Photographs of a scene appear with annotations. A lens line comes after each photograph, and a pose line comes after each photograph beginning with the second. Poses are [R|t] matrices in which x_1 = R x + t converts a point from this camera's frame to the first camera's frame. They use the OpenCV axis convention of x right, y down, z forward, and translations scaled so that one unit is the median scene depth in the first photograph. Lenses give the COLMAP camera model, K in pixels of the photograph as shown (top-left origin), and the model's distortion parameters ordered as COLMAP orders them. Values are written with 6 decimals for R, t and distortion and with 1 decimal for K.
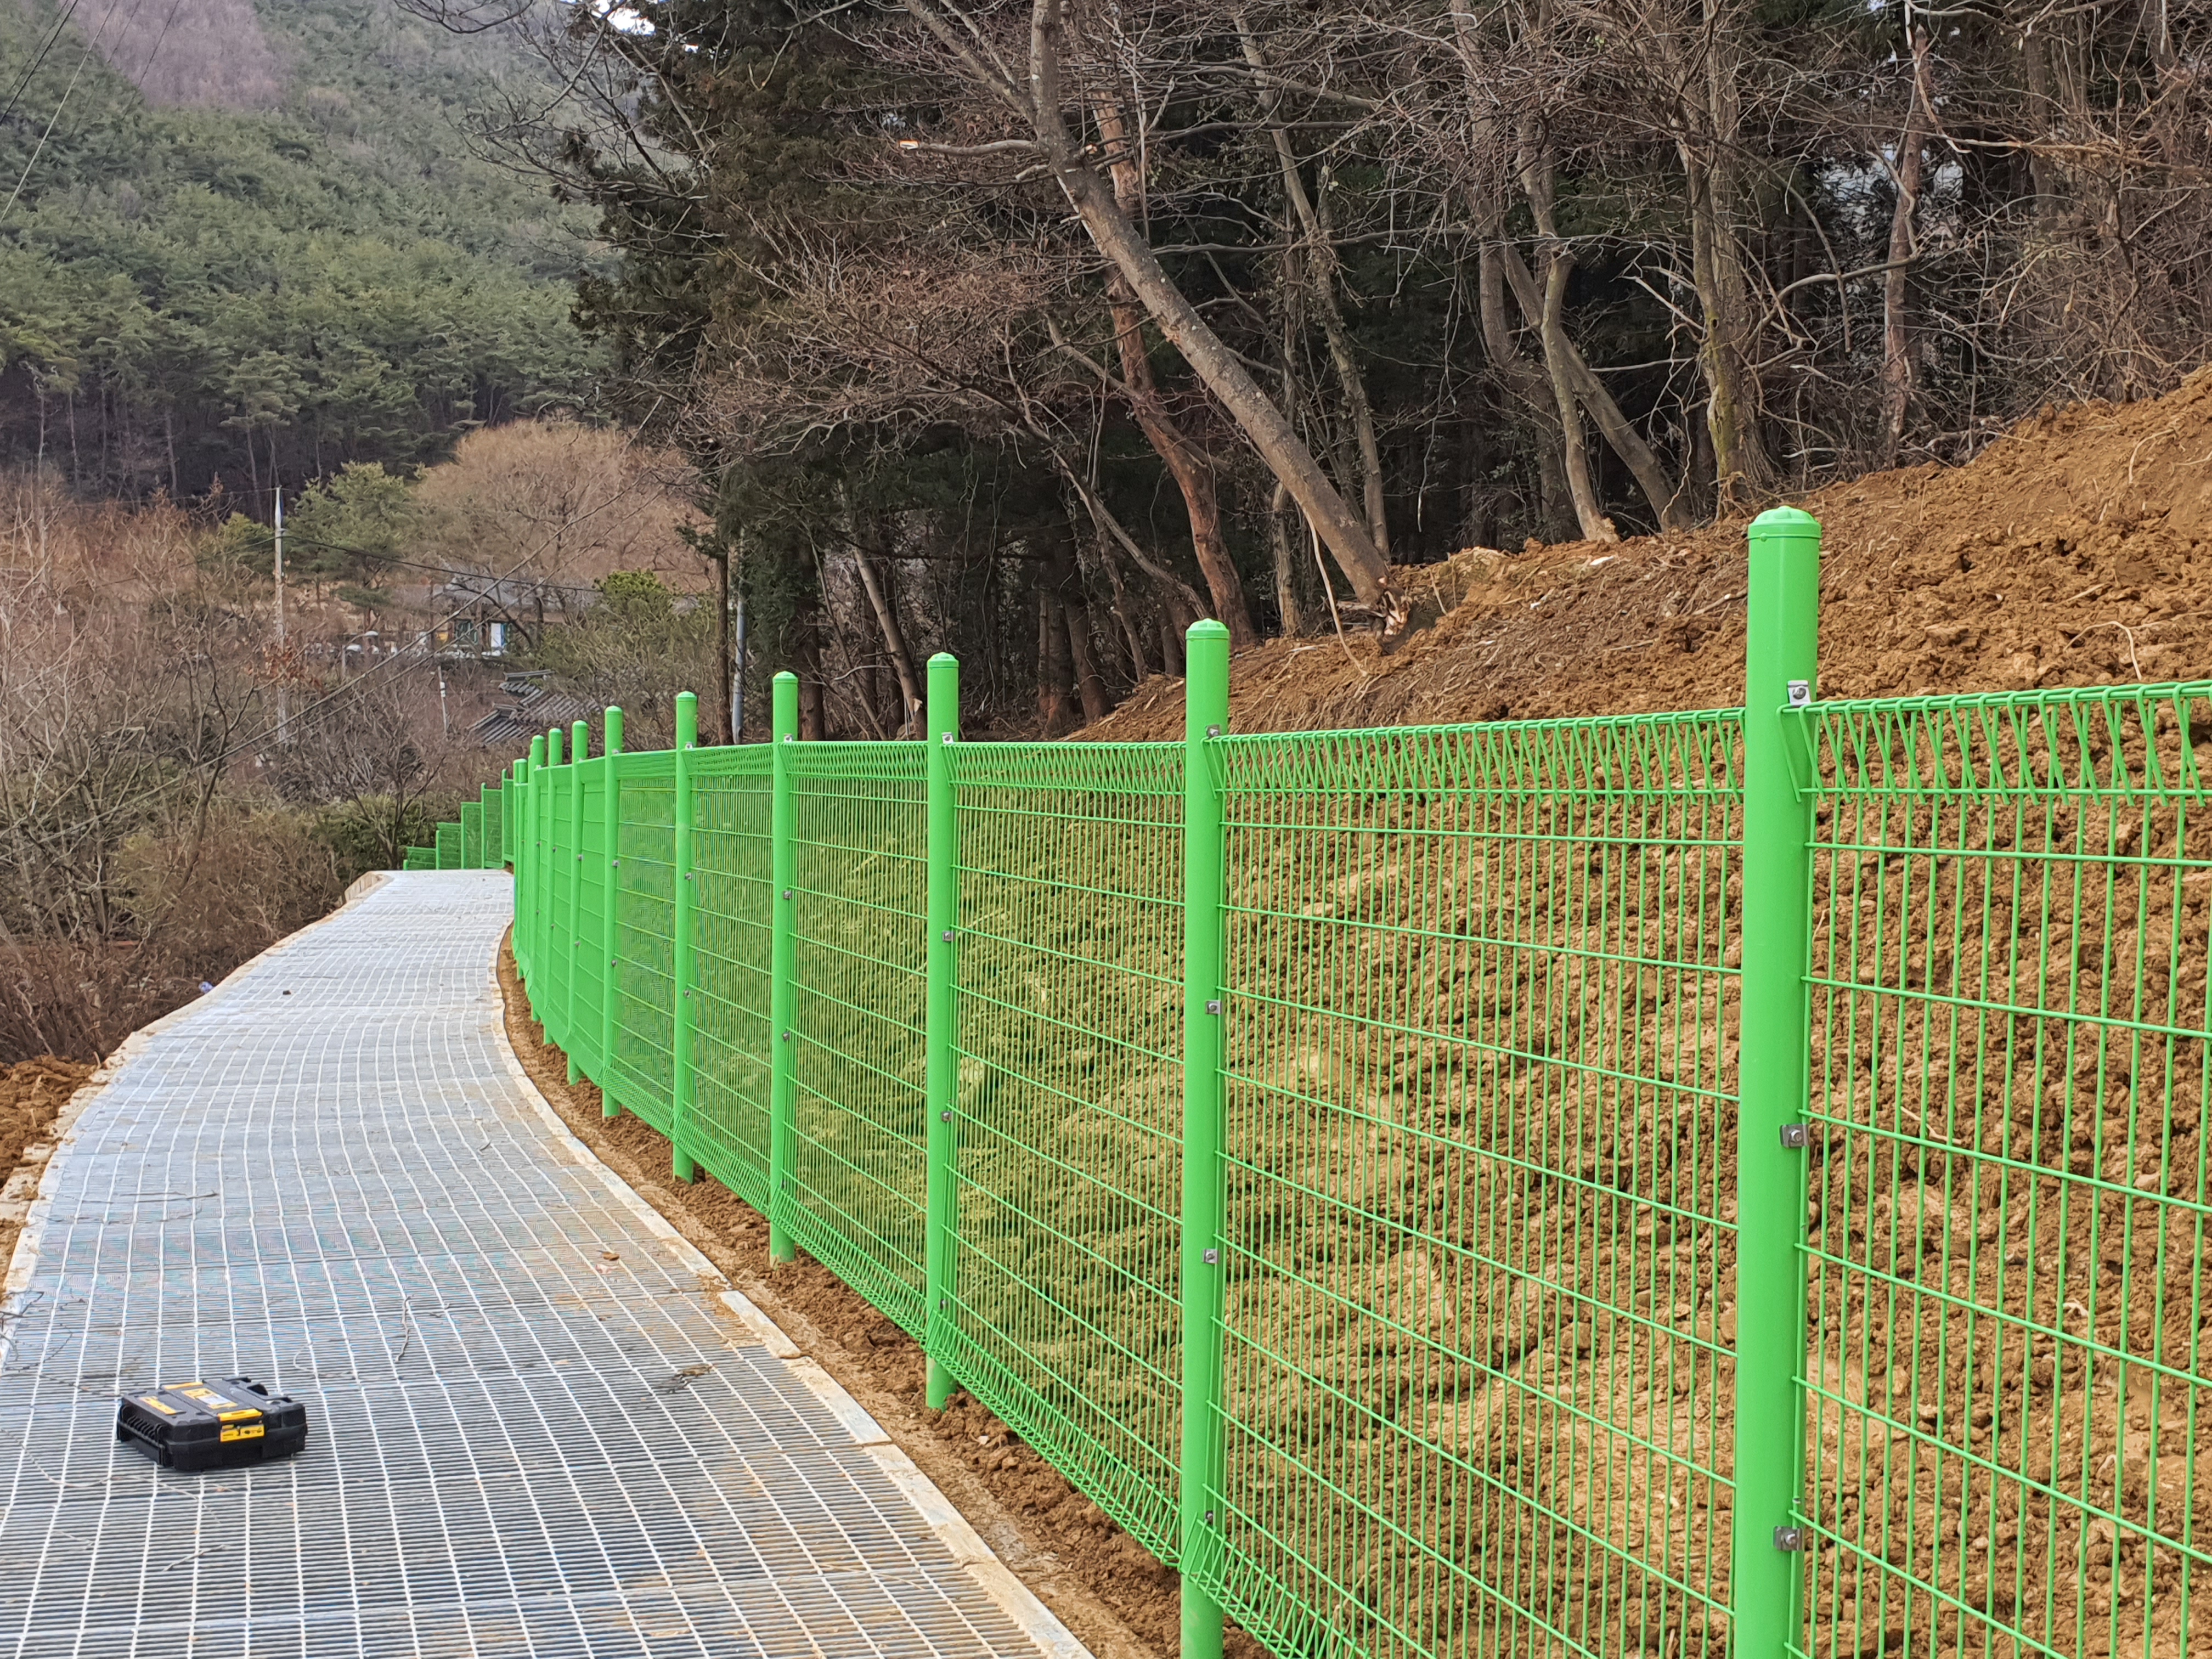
lens RADIAL K [[1921.7, 0, 1106.0], [0, 1921.7, 829.5], [0, 0, 1]] dist [-0.004715, -0.095826]
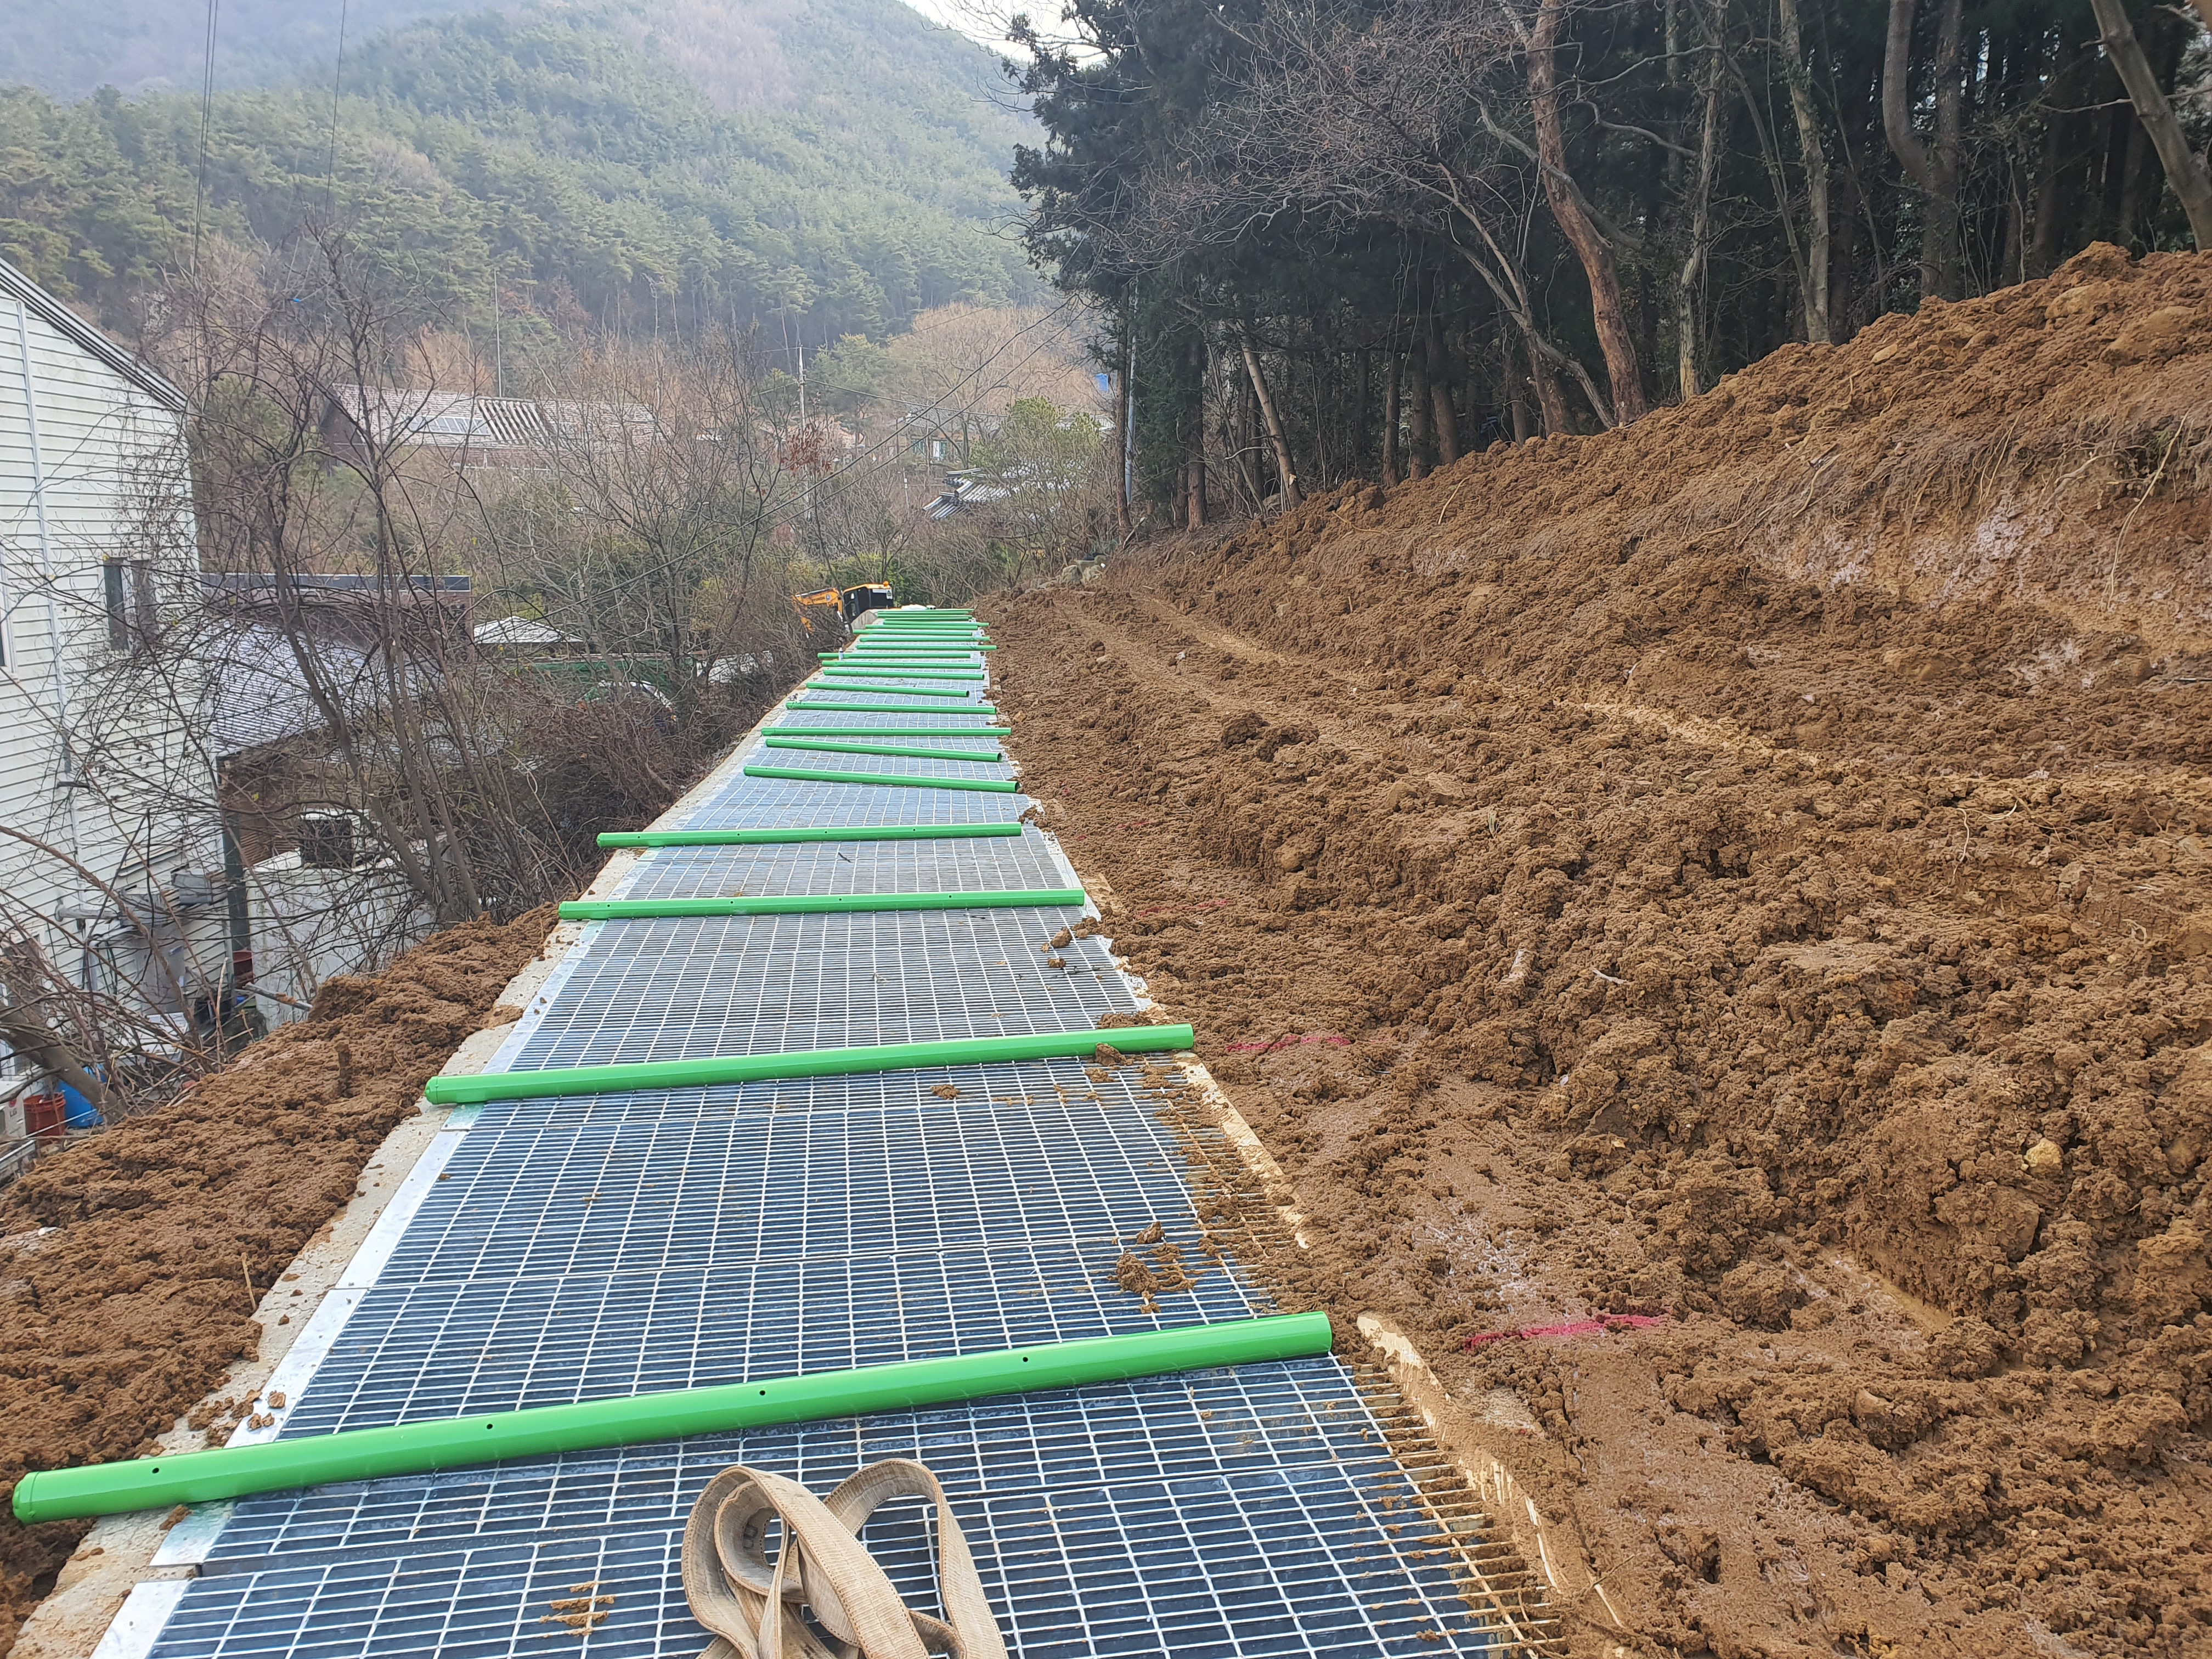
lens RADIAL K [[1712.4, 0, 1106.0], [0, 1712.4, 829.5], [0, 0, 1]] dist [-0.113681, 0.001014]
pose [[0.972354, 0.043283, -0.229464, 0.132358], [-0.009640, 0.989274, 0.145756, -0.001705], [0.233311, -0.139514, 0.962342, -0.301469]]
